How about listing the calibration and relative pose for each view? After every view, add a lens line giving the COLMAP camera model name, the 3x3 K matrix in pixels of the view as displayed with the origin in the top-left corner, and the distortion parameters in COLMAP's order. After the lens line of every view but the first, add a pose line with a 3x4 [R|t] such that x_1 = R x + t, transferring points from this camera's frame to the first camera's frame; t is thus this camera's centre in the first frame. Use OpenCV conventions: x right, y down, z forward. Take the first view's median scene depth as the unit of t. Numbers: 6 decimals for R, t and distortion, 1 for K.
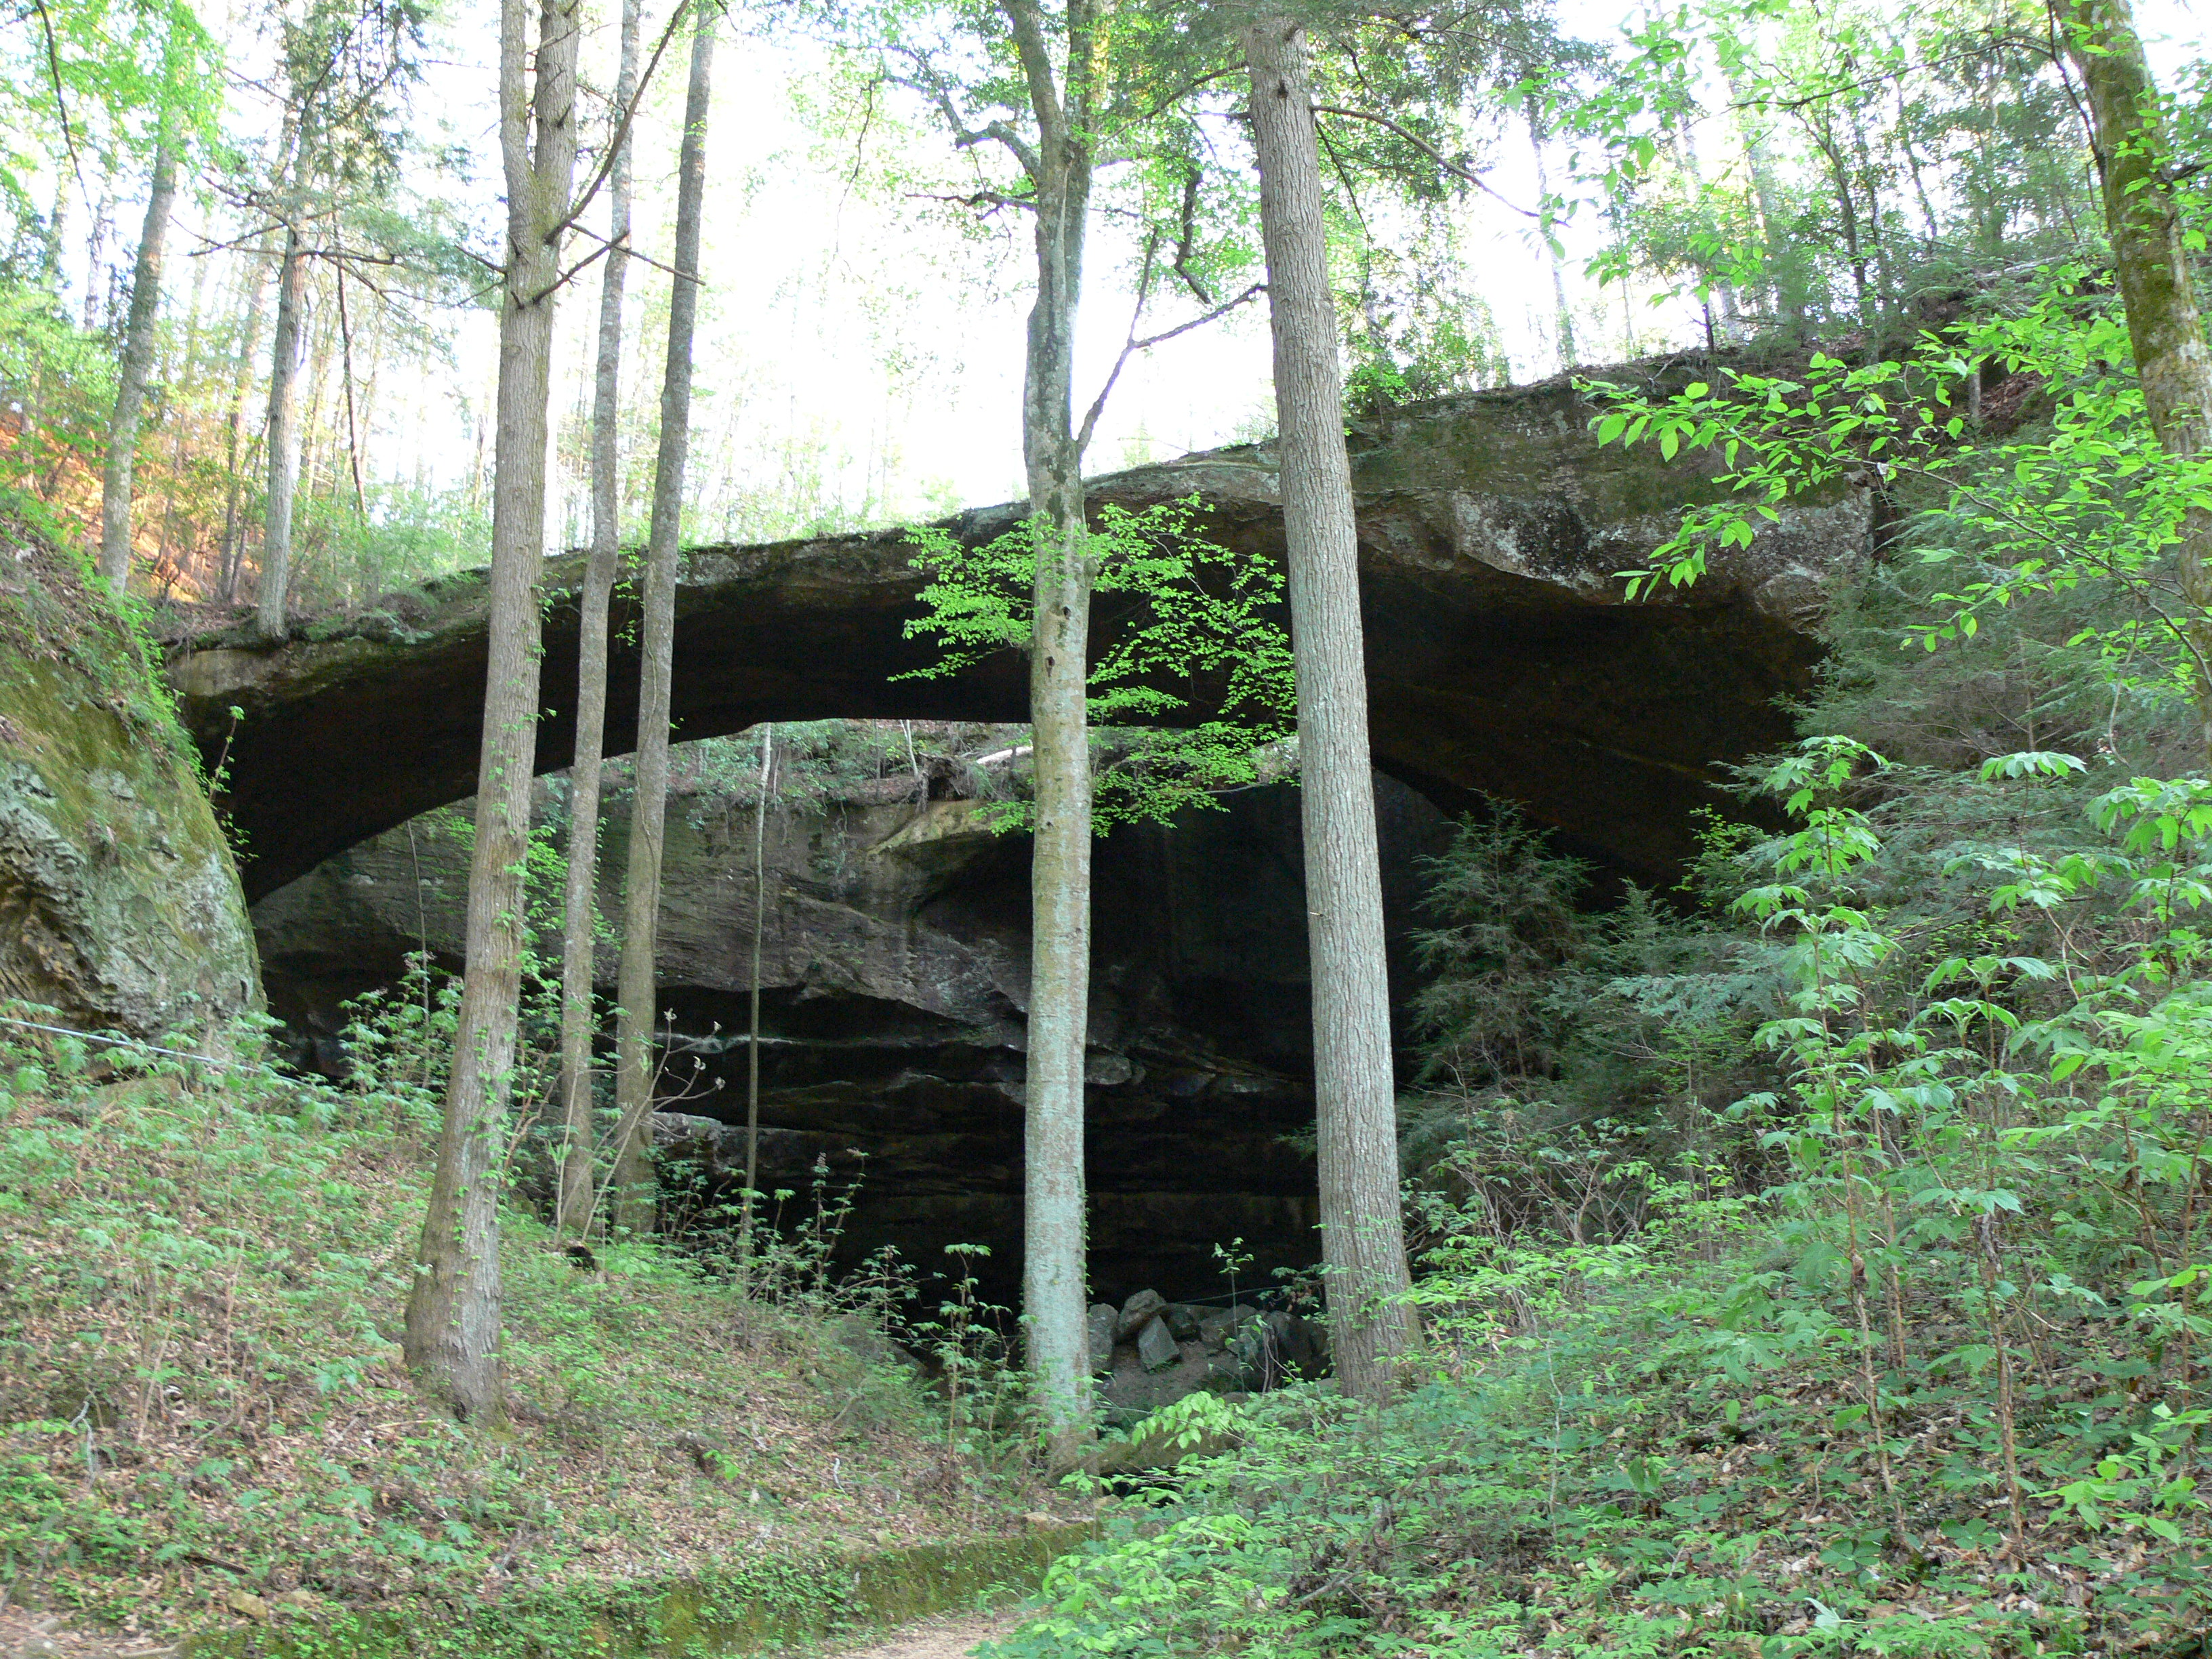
lens RADIAL K [[2286.8, 0, 1098.2], [0, 2286.8, 846.5], [0, 0, 1]] dist [-0.206459, 0.247622]
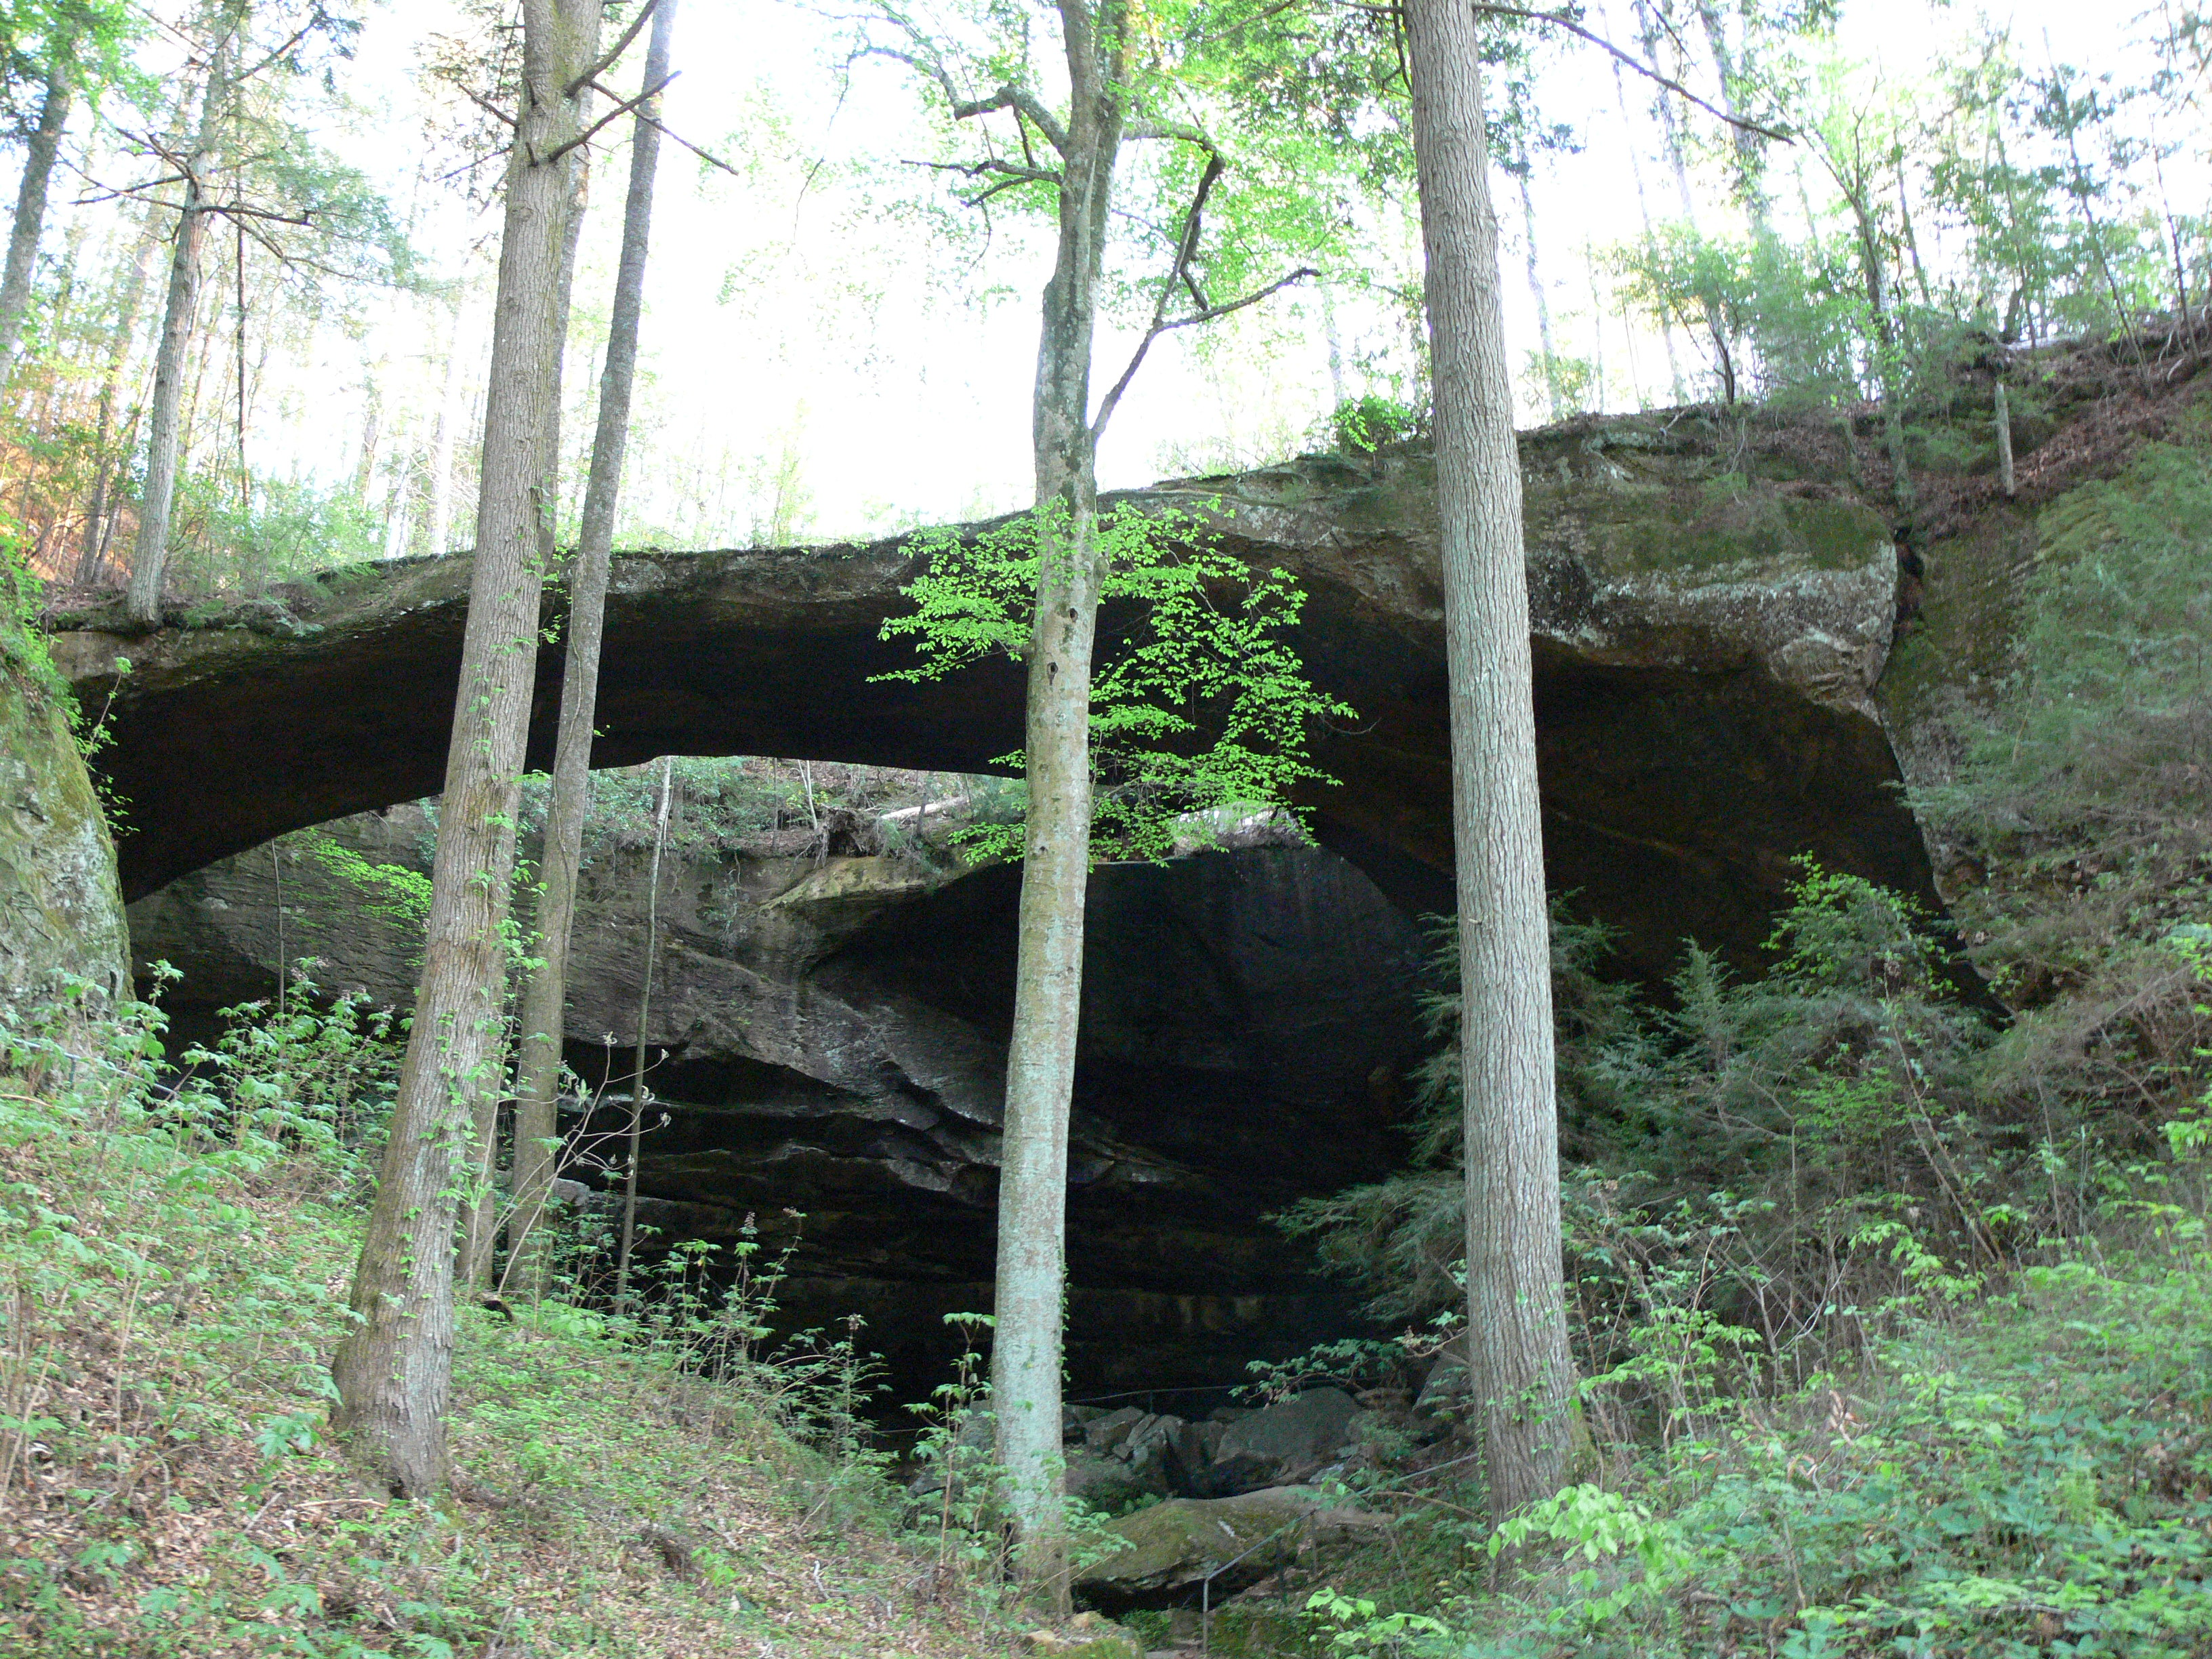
lens RADIAL K [[2286.8, 0, 1098.2], [0, 2286.8, 846.5], [0, 0, 1]] dist [-0.206459, 0.247622]
pose [[0.995797, 0.053359, 0.074440, -0.060979], [-0.049882, 0.997610, -0.047805, 0.028199], [-0.076813, 0.043891, 0.996079, 0.102605]]
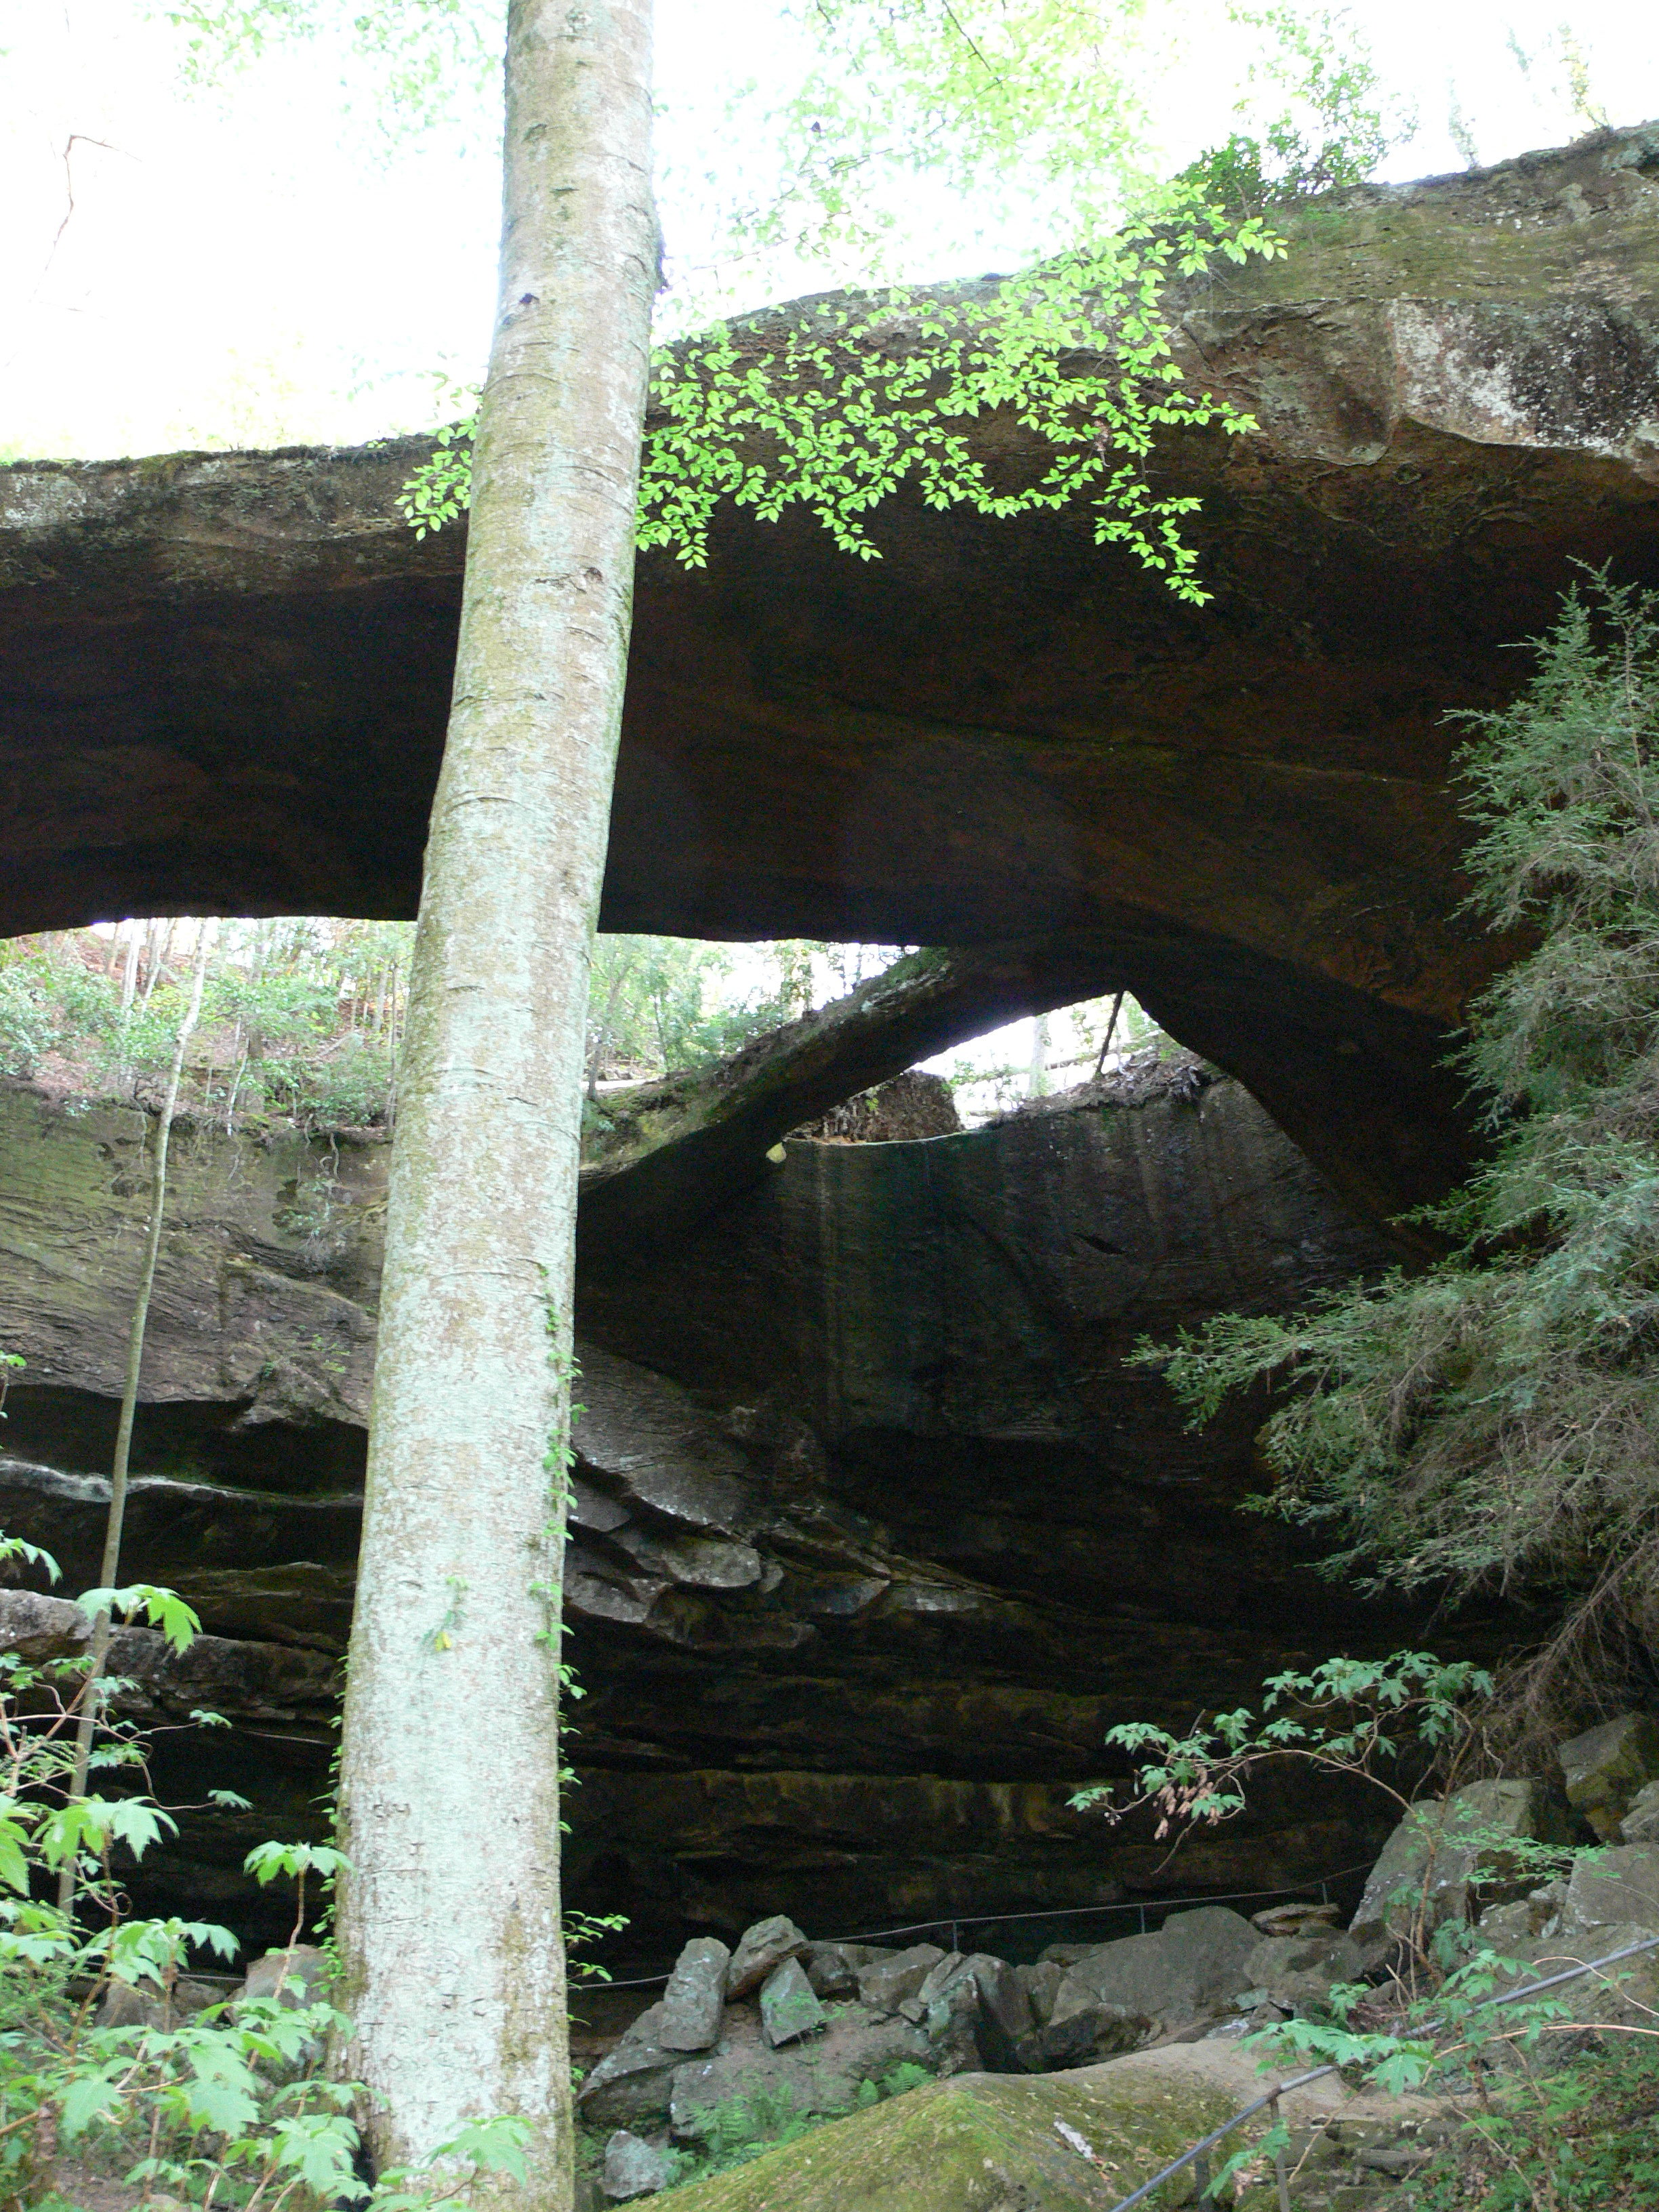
lens RADIAL K [[2286.8, 0, 864.0], [0, 2286.8, 1104.6], [0, 0, 1]] dist [-0.206459, 0.247622]
pose [[0.998330, 0.032592, 0.047697, 0.016030], [-0.023425, 0.983115, -0.181483, 0.156819], [-0.052806, 0.180062, 0.982237, 0.633152]]
